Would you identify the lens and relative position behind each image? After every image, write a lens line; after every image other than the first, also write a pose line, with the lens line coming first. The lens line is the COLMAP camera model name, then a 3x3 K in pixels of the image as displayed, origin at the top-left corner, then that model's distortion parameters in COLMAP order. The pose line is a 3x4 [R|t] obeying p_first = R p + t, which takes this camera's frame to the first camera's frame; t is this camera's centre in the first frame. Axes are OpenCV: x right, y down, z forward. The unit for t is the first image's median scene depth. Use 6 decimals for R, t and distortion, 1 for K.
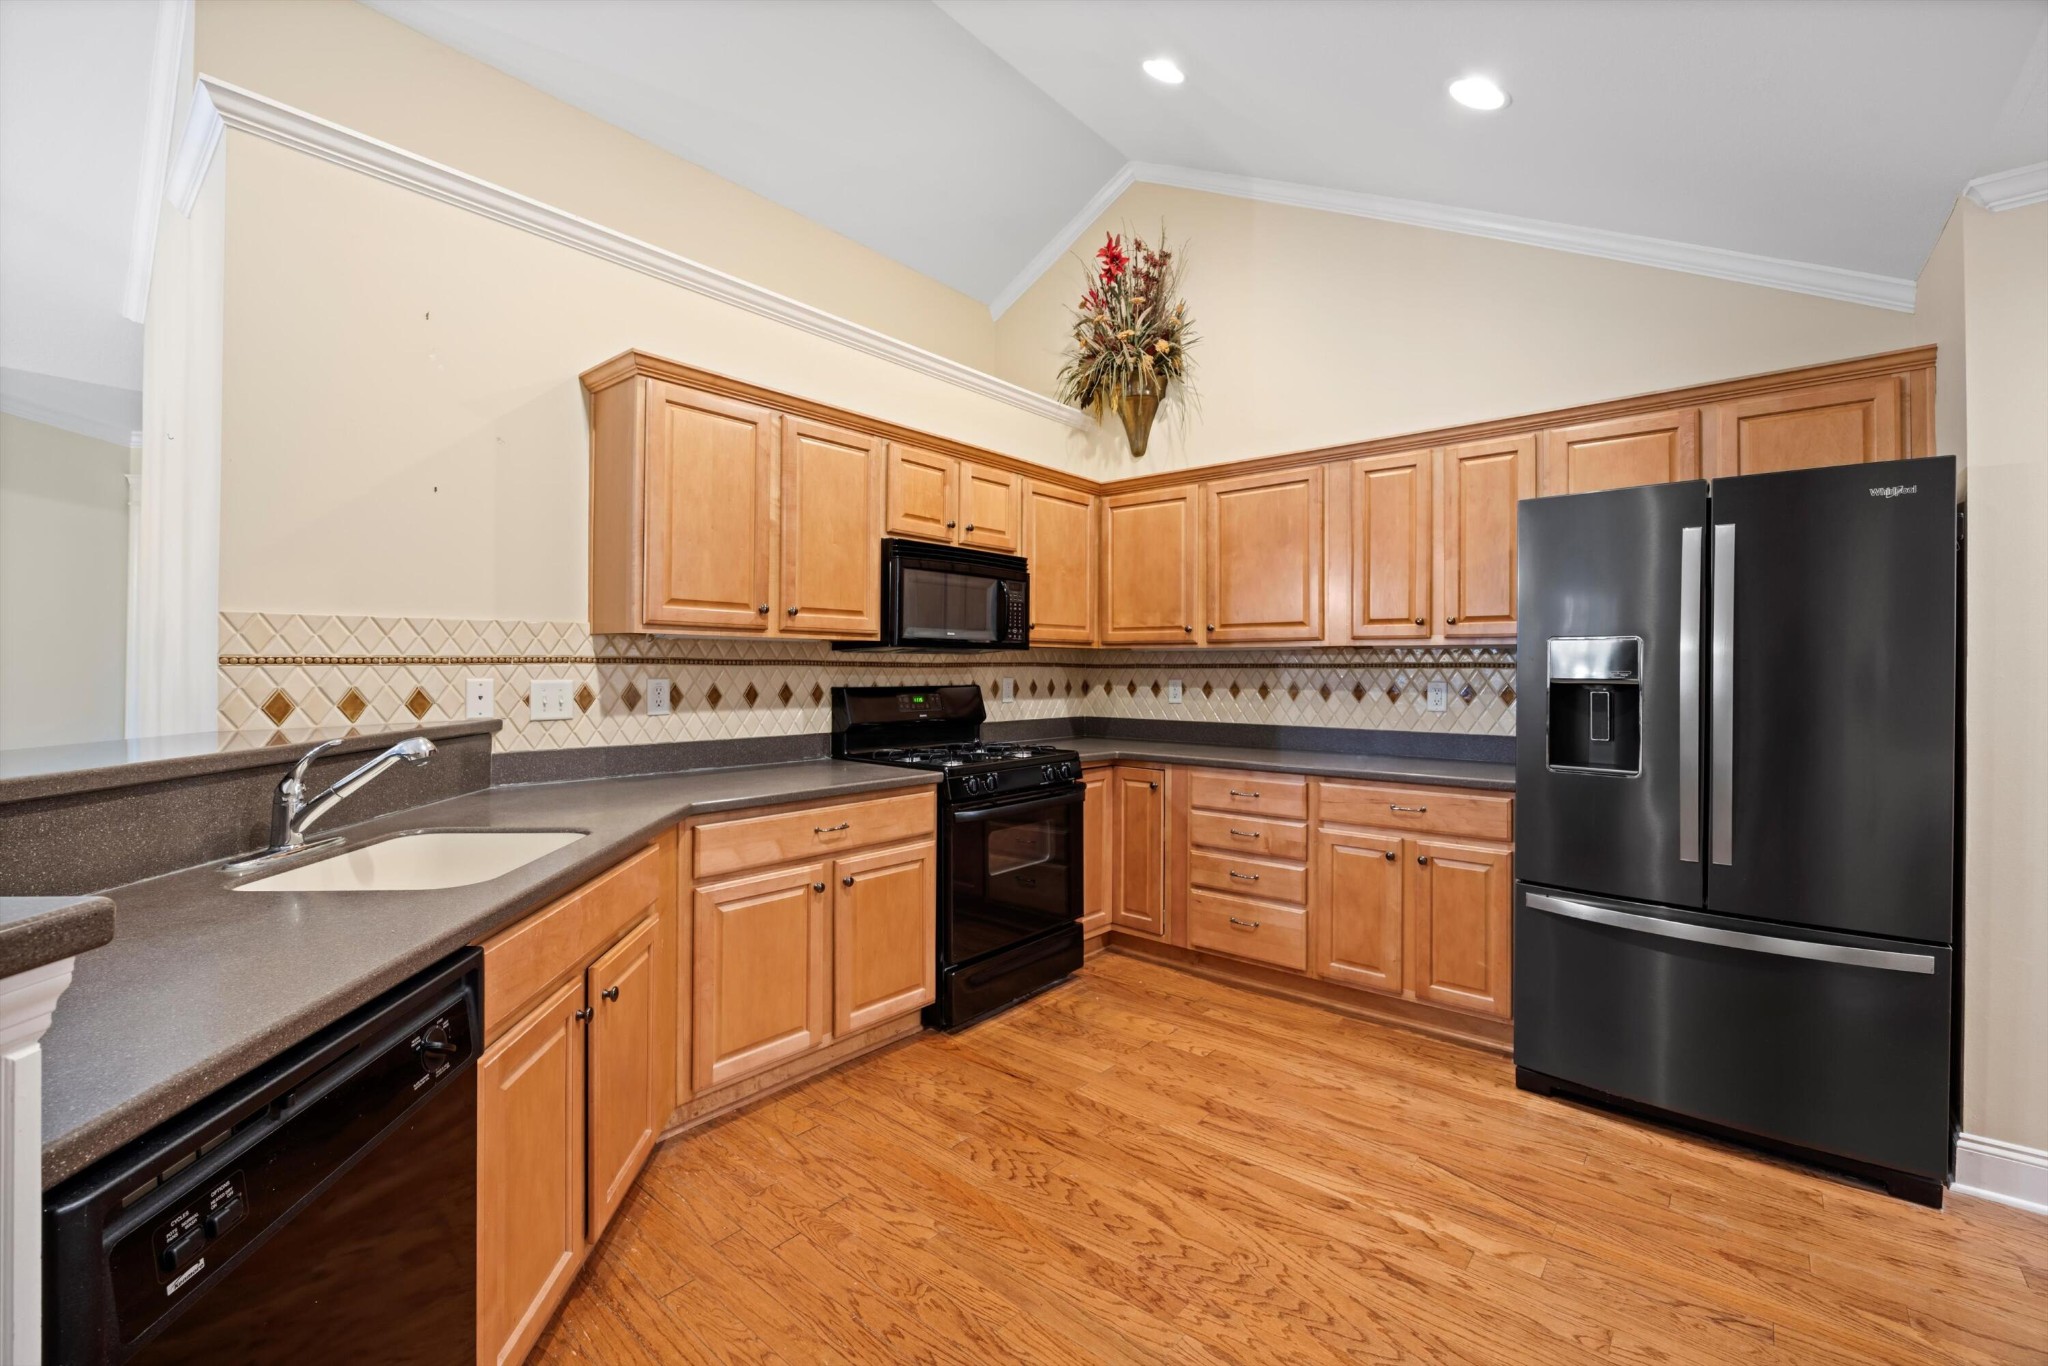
lens RADIAL K [[849.4, 0, 1024.2], [0, 849.4, 675.8], [0, 0, 1]] dist [-0.012608, -0.000355]
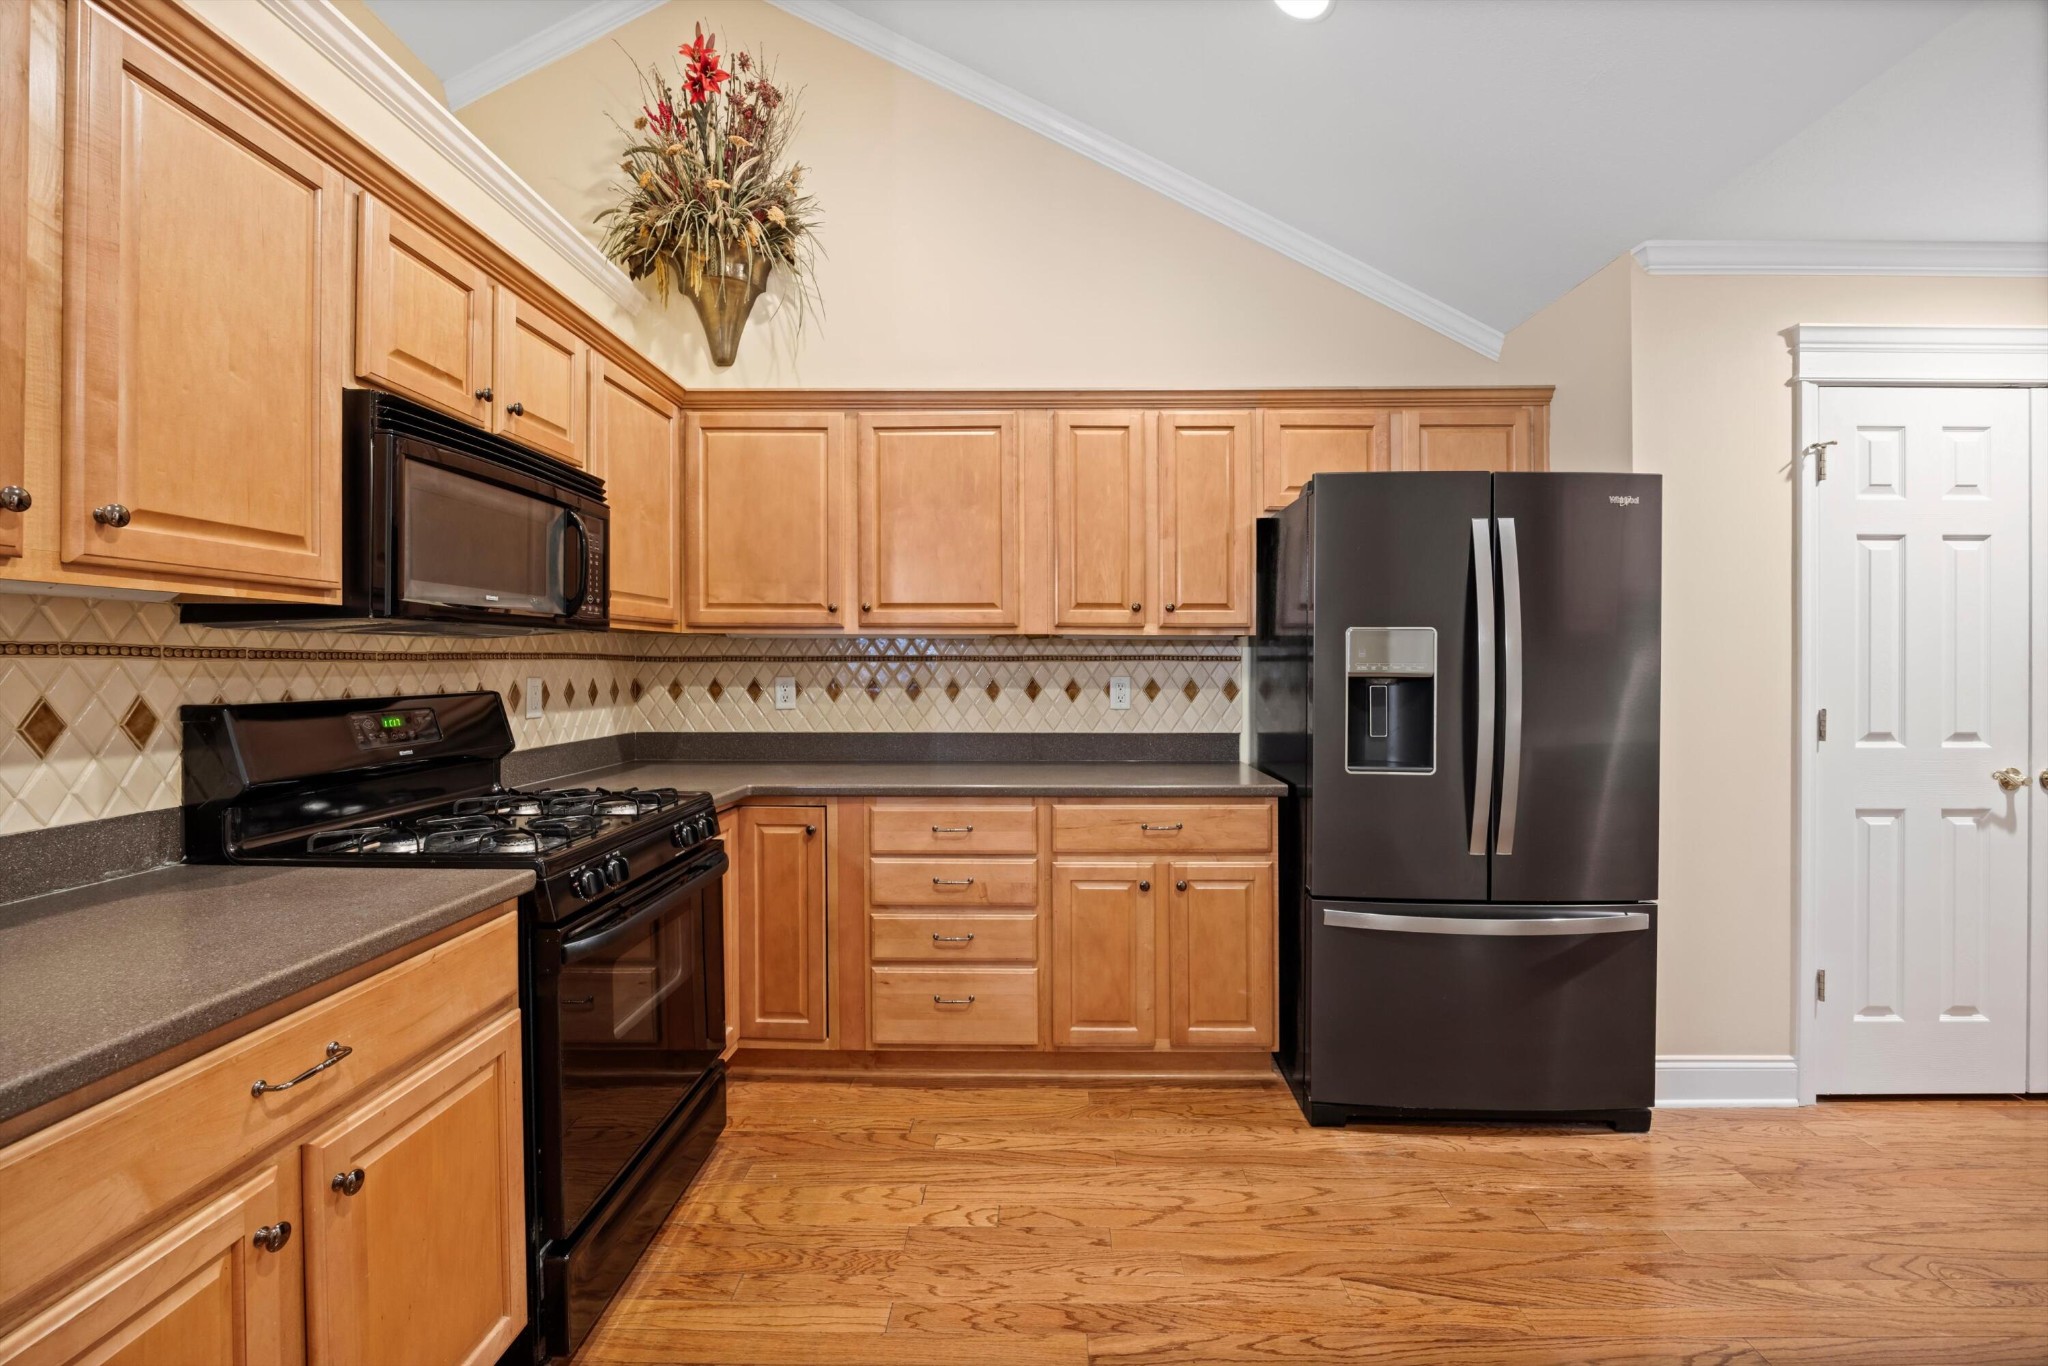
lens RADIAL K [[849.4, 0, 1026.8], [0, 849.4, 673.6], [0, 0, 1]] dist [-0.012608, -0.000355]
pose [[0.769133, -0.010986, 0.638995, -0.174504], [0.007580, 0.999939, 0.008069, -0.003837], [-0.639044, -0.001362, 0.769169, 0.394066]]
